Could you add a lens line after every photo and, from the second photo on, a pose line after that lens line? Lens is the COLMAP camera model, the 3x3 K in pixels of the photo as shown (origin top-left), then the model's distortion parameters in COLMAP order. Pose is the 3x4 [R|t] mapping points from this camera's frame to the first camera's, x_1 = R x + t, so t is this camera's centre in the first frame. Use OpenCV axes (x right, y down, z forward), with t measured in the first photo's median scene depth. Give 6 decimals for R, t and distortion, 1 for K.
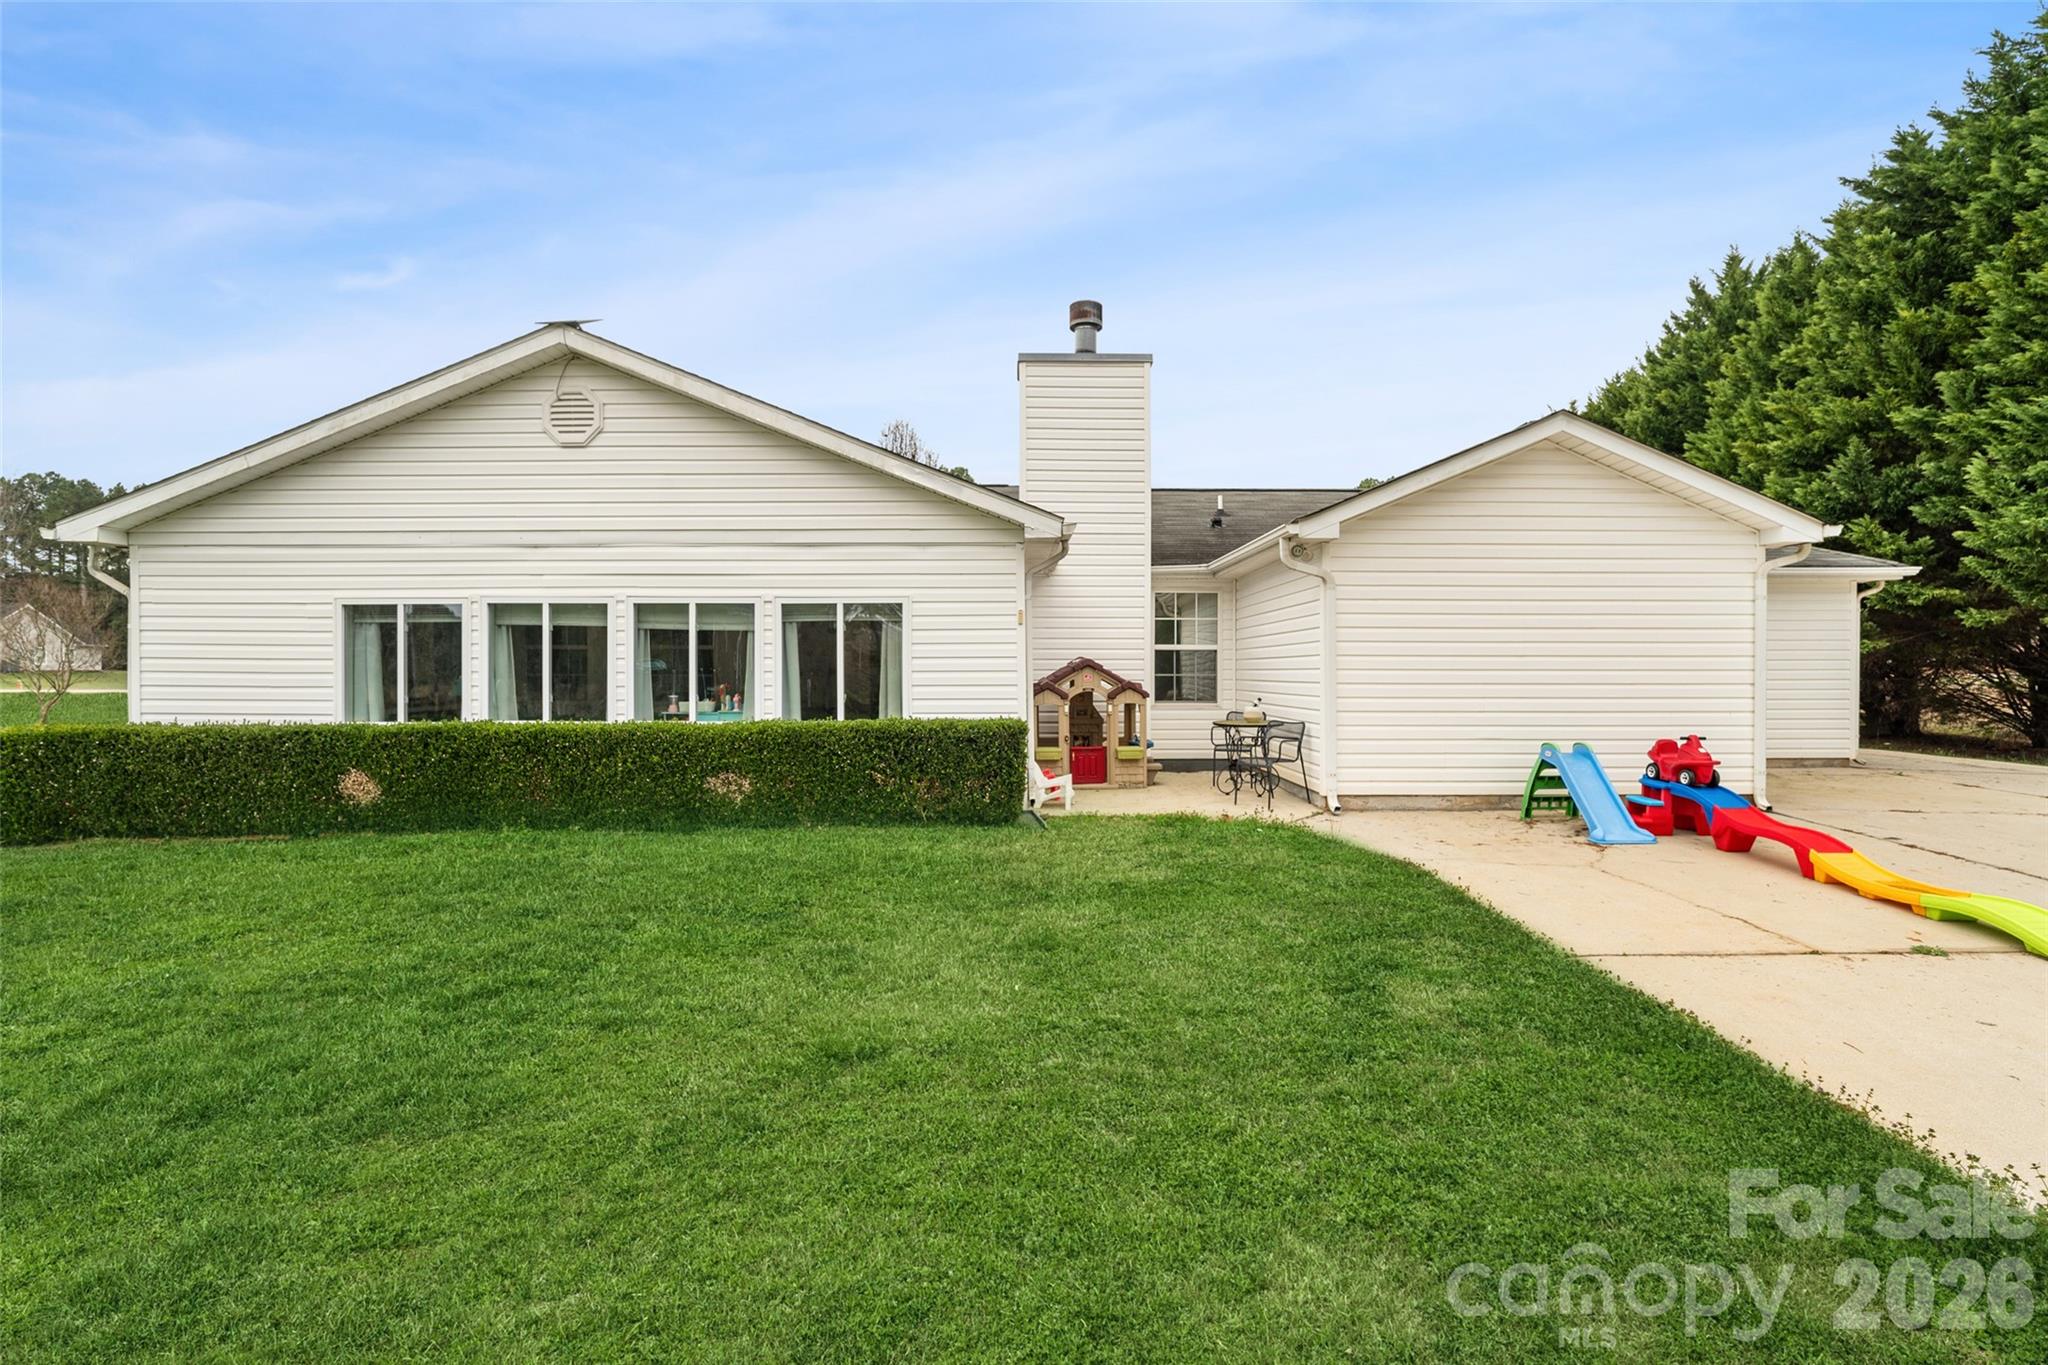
lens RADIAL K [[979.4, 0, 1022.6], [0, 979.4, 667.0], [0, 0, 1]] dist [-0.003553, 0.000404]
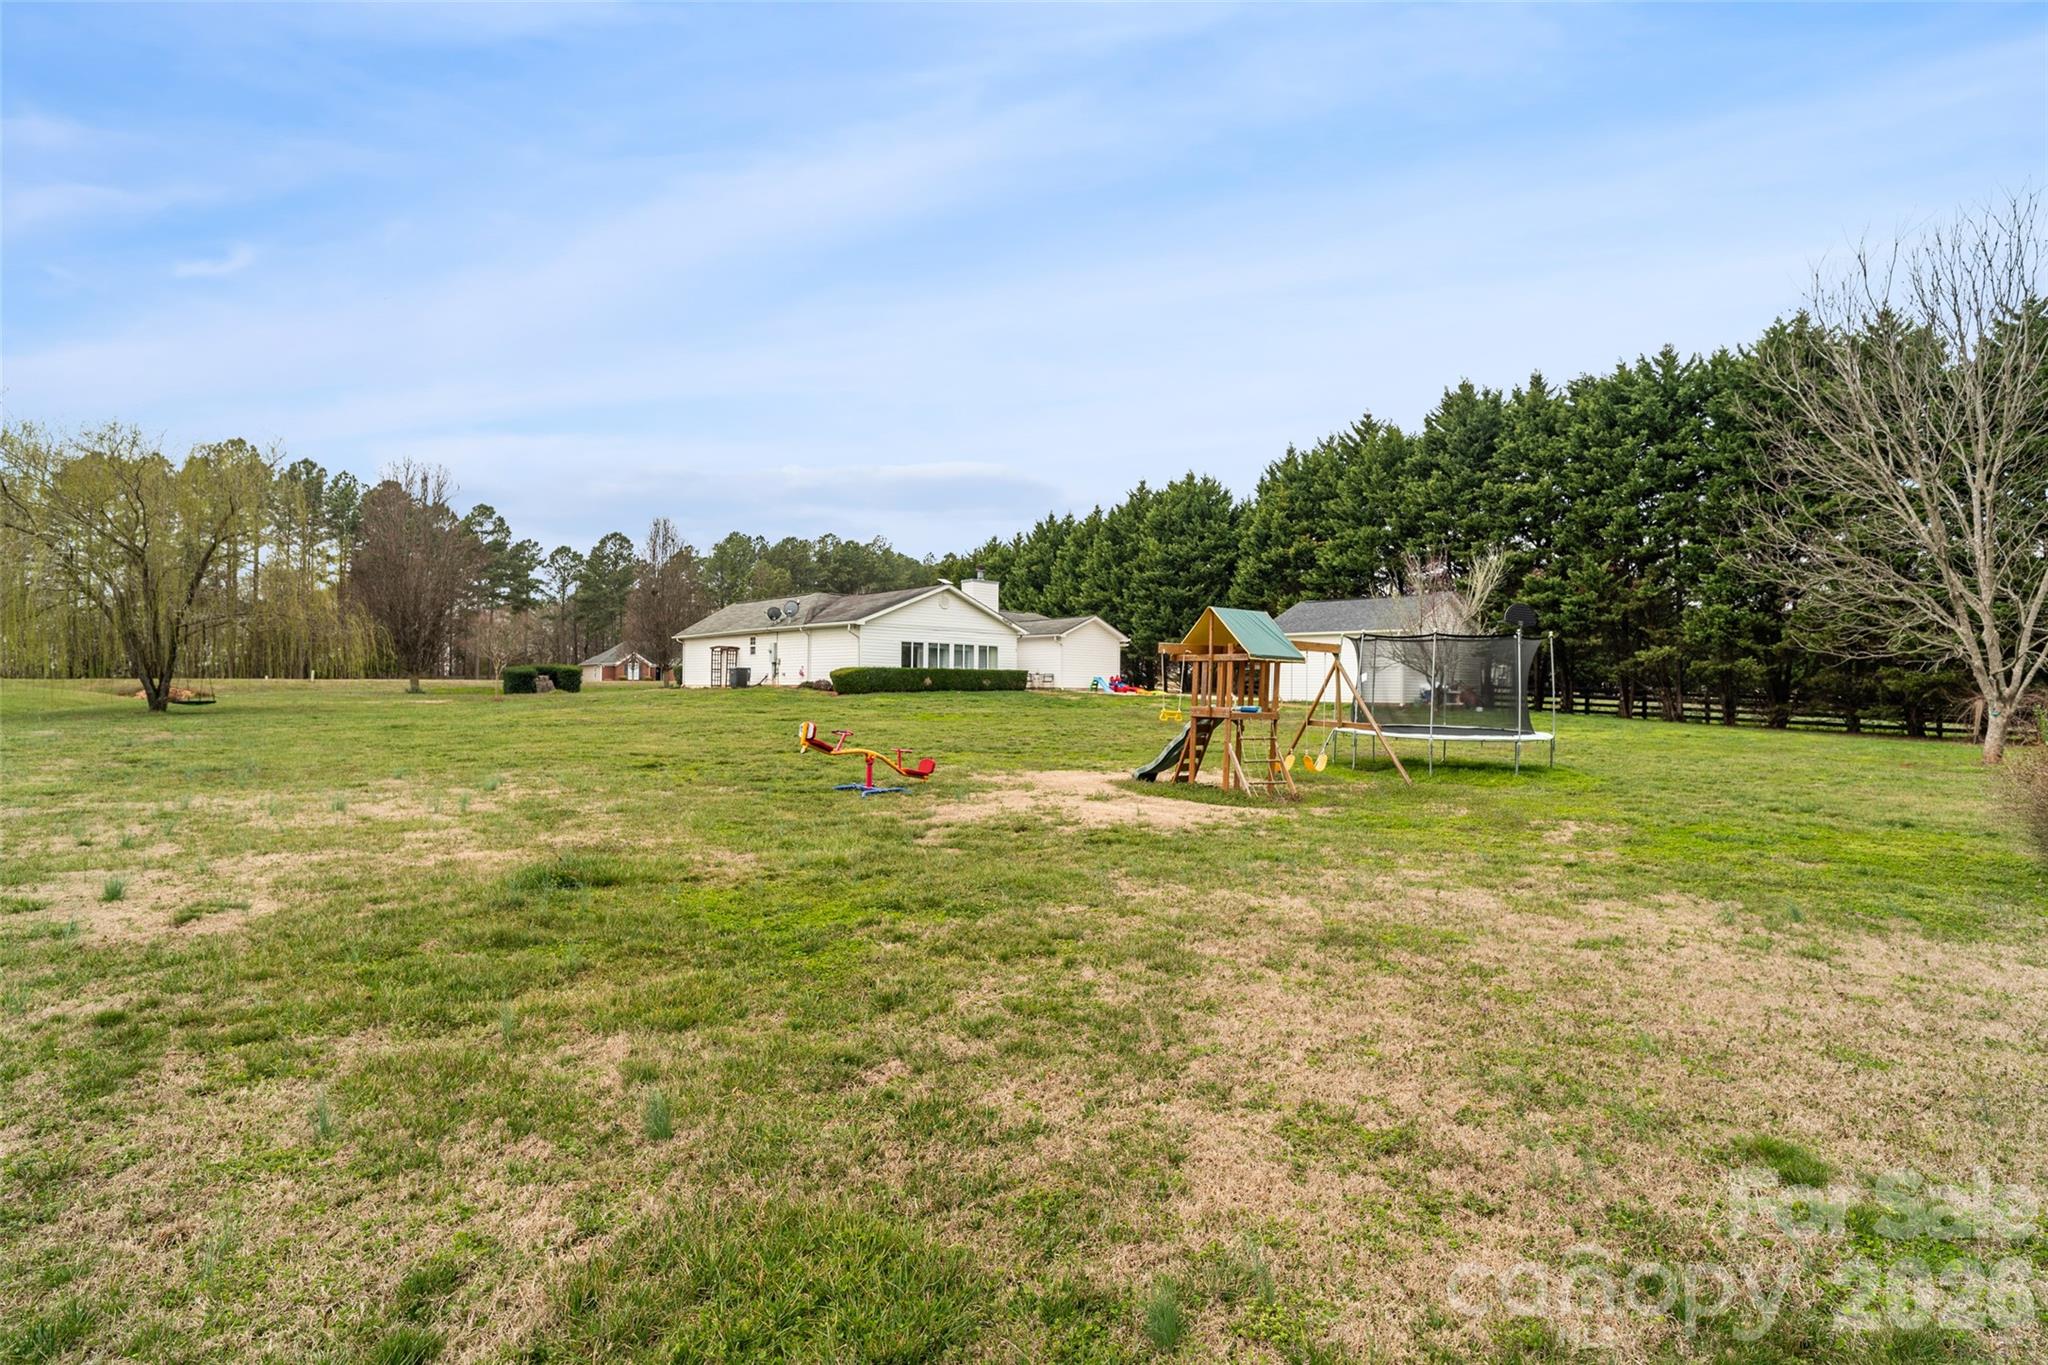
lens RADIAL K [[979.4, 0, 1022.6], [0, 979.4, 667.0], [0, 0, 1]] dist [-0.003553, 0.000404]
pose [[0.742433, 0.020471, 0.669608, -2.485165], [-0.002095, 0.999599, -0.028237, 0.131256], [-0.669918, 0.019561, 0.742178, -2.031701]]
